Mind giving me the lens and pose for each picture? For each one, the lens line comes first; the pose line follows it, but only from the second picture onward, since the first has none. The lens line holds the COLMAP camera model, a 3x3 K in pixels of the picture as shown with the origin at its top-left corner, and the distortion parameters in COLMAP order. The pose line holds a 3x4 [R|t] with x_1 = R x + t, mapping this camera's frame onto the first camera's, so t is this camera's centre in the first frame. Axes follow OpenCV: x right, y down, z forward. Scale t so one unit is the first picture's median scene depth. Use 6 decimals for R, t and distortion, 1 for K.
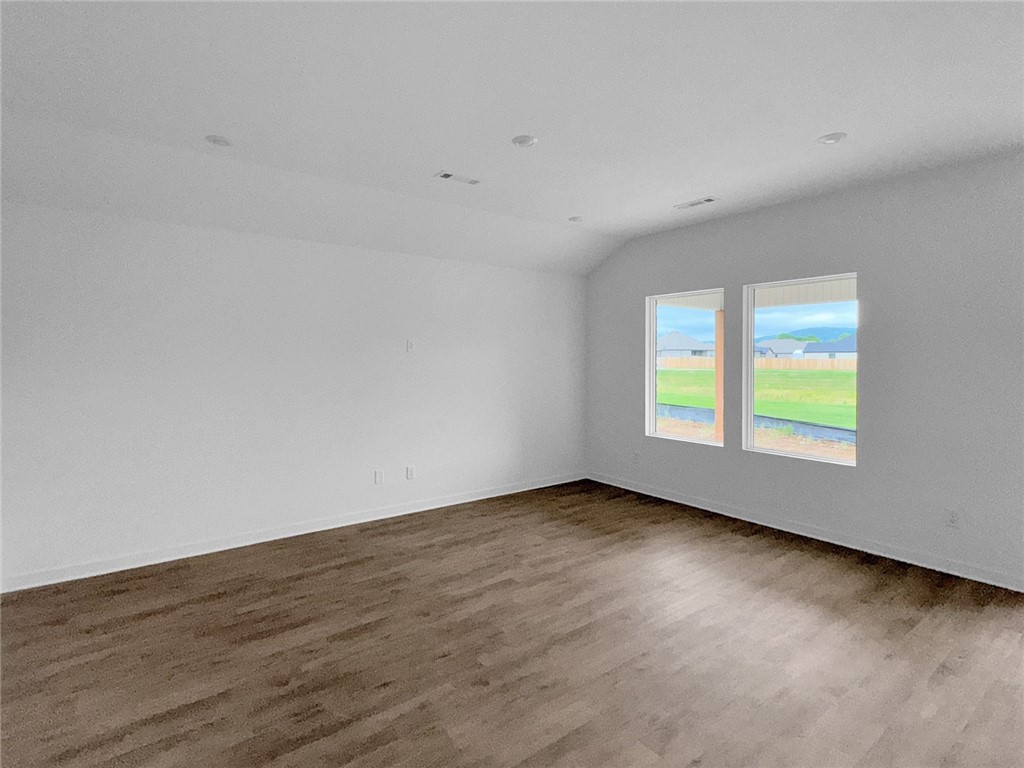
lens RADIAL K [[510.8, 0, 498.9], [0, 510.8, 362.7], [0, 0, 1]] dist [-0.001732, 0.000062]
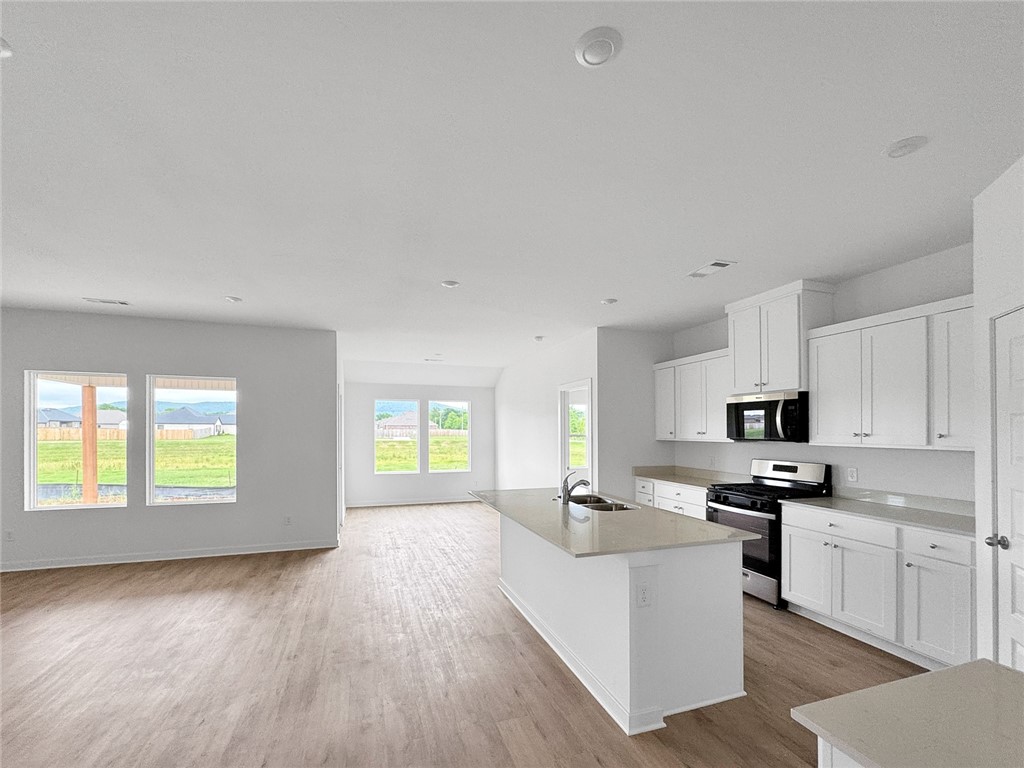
lens RADIAL K [[432.3, 0, 501.5], [0, 432.3, 430.6], [0, 0, 1]] dist [-0.001756, -0.000082]
pose [[0.311689, -0.000545, 0.950184, -0.326568], [0.005369, 0.999985, -0.001188, -0.010186], [-0.950169, 0.005472, 0.311688, -0.200795]]
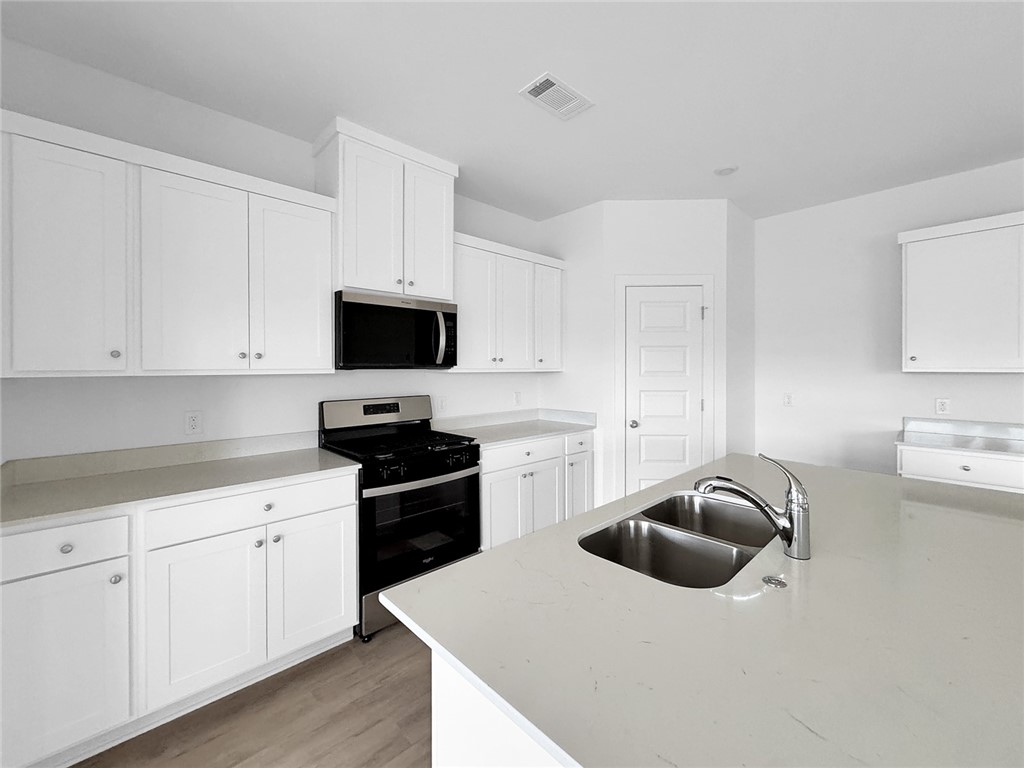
lens RADIAL K [[415.2, 0, 507.2], [0, 415.2, 370.7], [0, 0, 1]] dist [-0.001955, -0.000098]
pose [[-0.993051, 0.001594, -0.117670, 0.835856], [-0.000349, 0.999864, 0.016488, 0.009880], [0.117680, 0.016415, -0.992916, 0.223362]]
